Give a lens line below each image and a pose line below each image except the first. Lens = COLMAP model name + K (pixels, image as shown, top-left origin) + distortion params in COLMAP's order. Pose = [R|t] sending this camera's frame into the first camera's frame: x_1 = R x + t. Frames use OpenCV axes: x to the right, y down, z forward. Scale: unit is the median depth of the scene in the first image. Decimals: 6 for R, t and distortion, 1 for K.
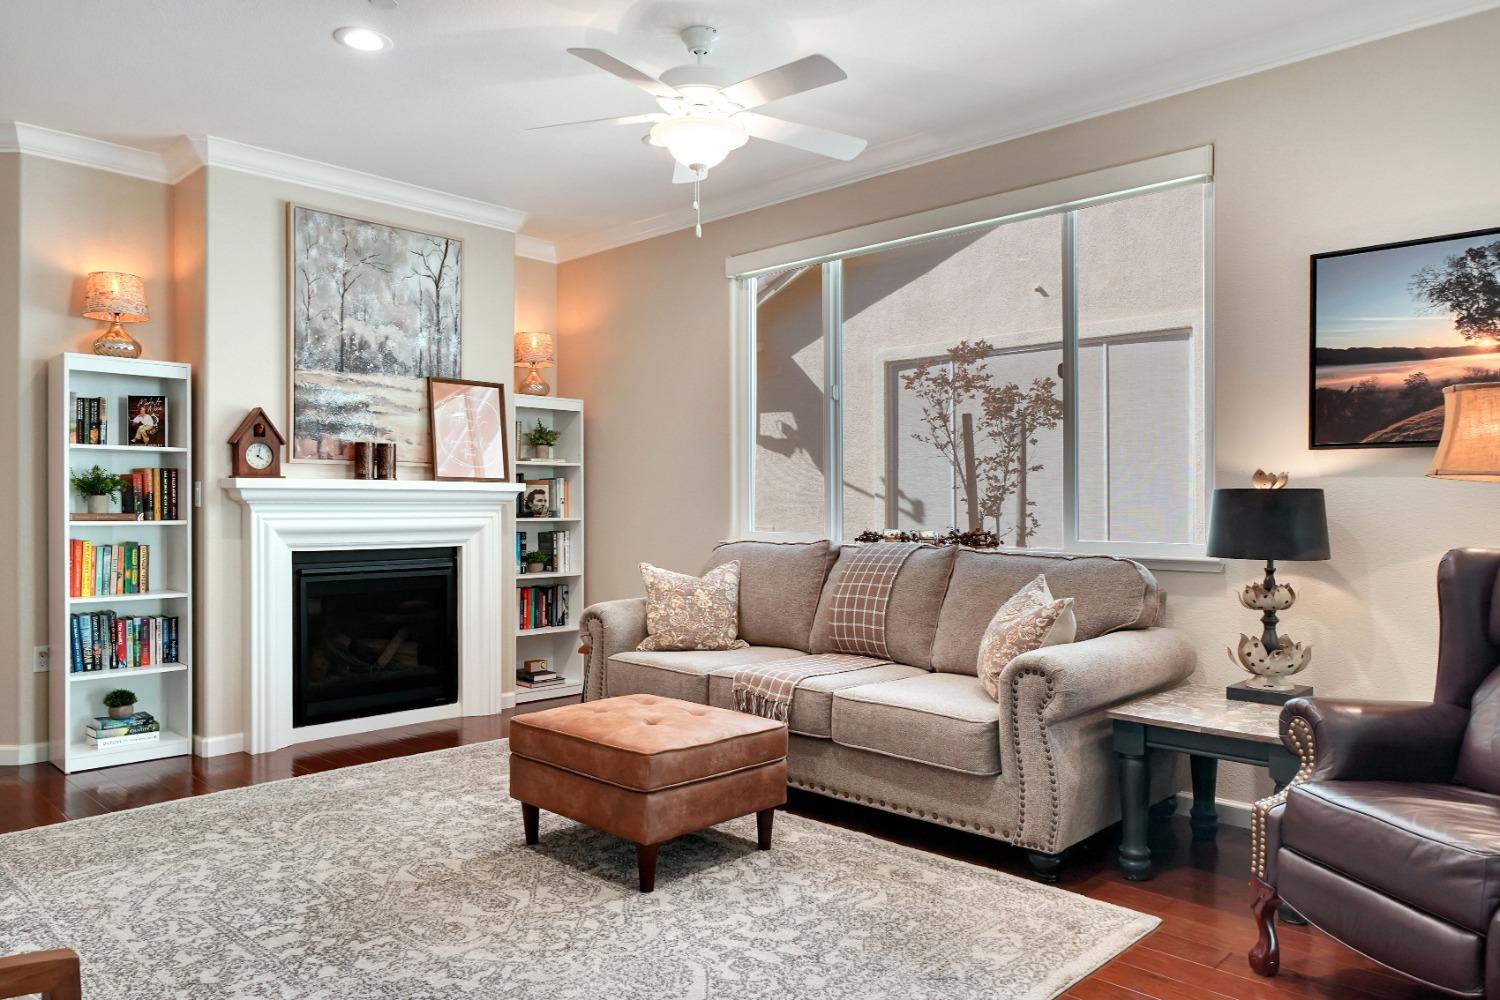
lens RADIAL K [[1022.2, 0, 739.5], [0, 1022.2, 506.5], [0, 0, 1]] dist [-0.000420, 0.000428]
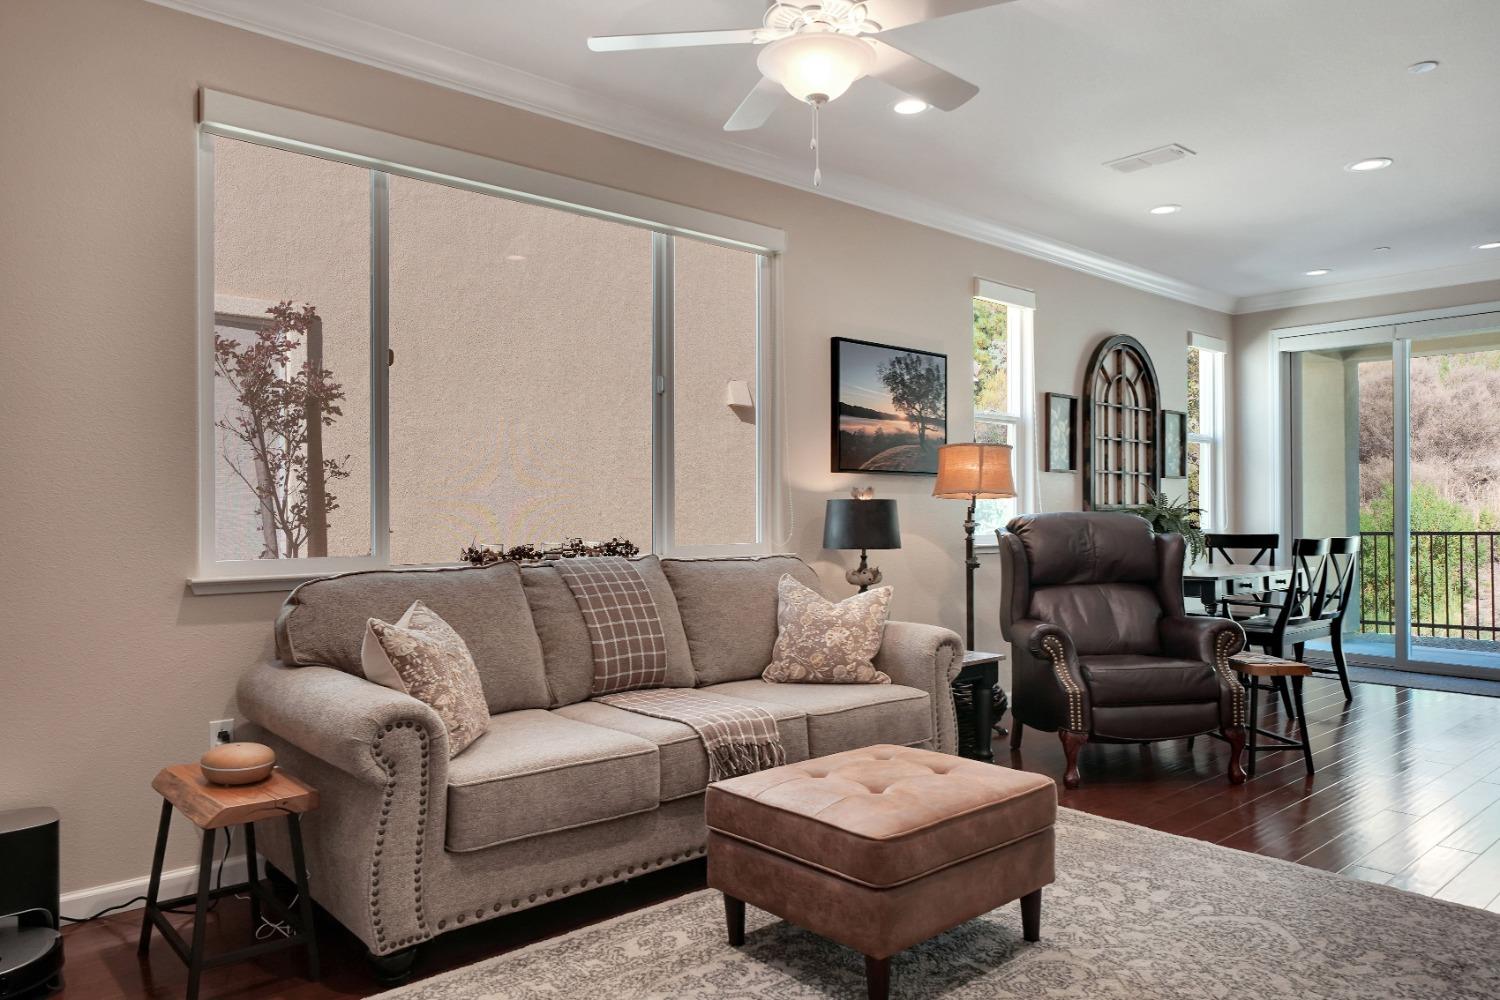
lens RADIAL K [[1022.2, 0, 745.6], [0, 1022.2, 500.5], [0, 0, 1]] dist [-0.000420, 0.000428]
pose [[0.073441, 0.007435, 0.997272, -0.649571], [0.006393, 0.999948, -0.007926, -0.004248], [-0.997279, 0.006957, 0.073389, 0.758356]]
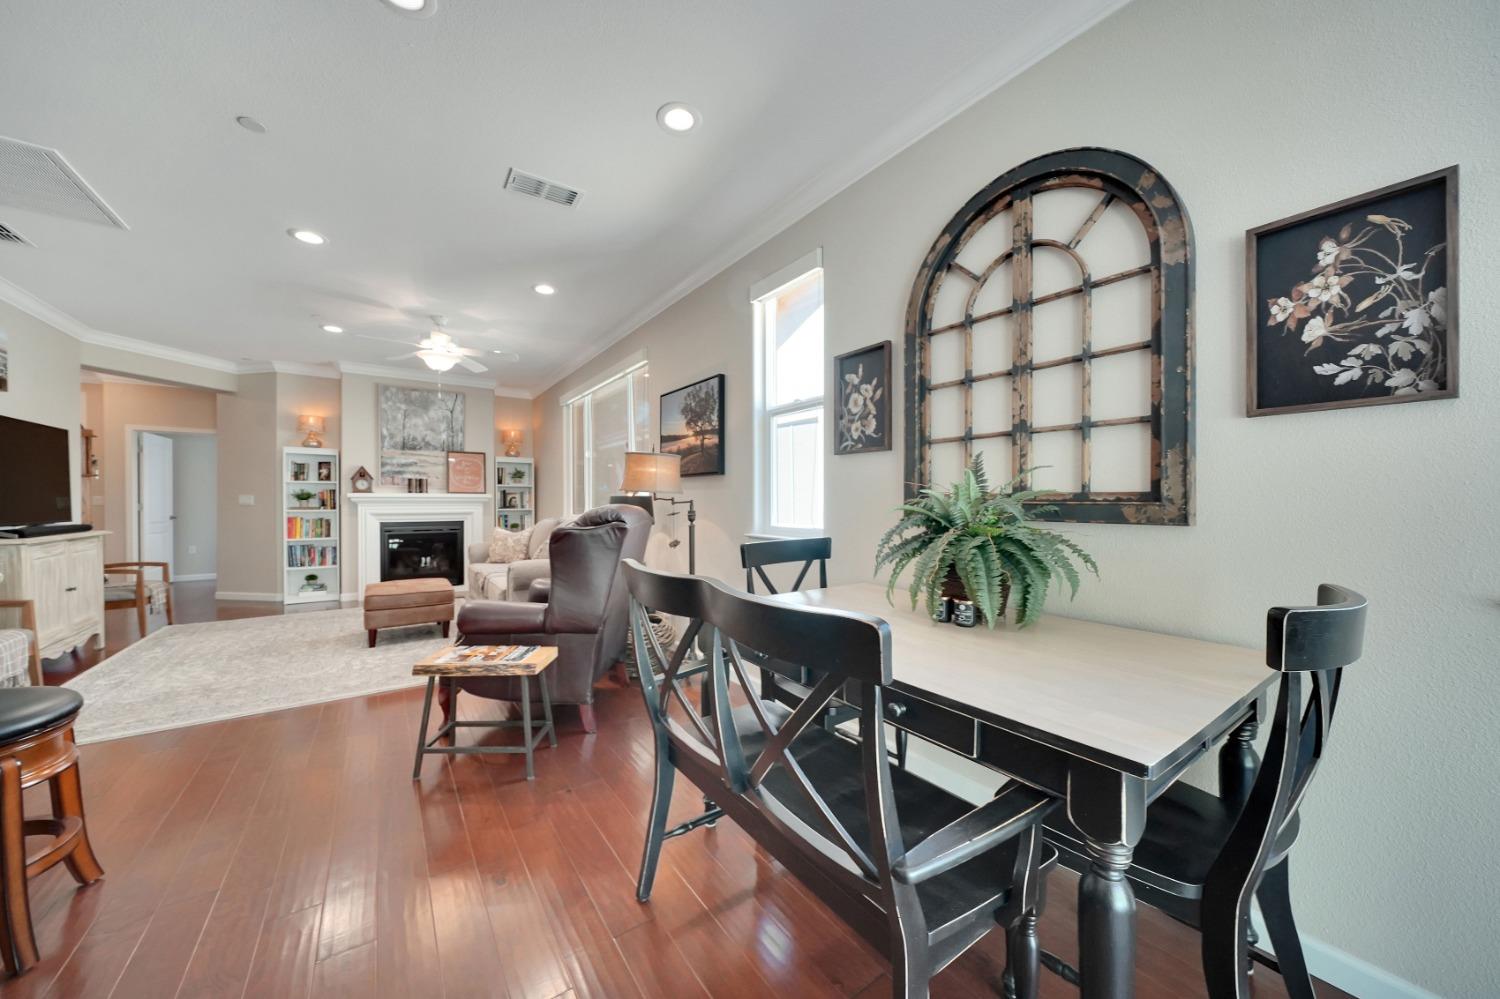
lens RADIAL K [[516.2, 0, 746.4], [0, 516.2, 505.4], [0, 0, 1]] dist [-0.006244, -0.000239]
pose [[0.983427, -0.002332, -0.181289, 0.714824], [0.002969, 0.999990, 0.003242, 0.001591], [0.181280, -0.003726, 0.983424, -0.091828]]
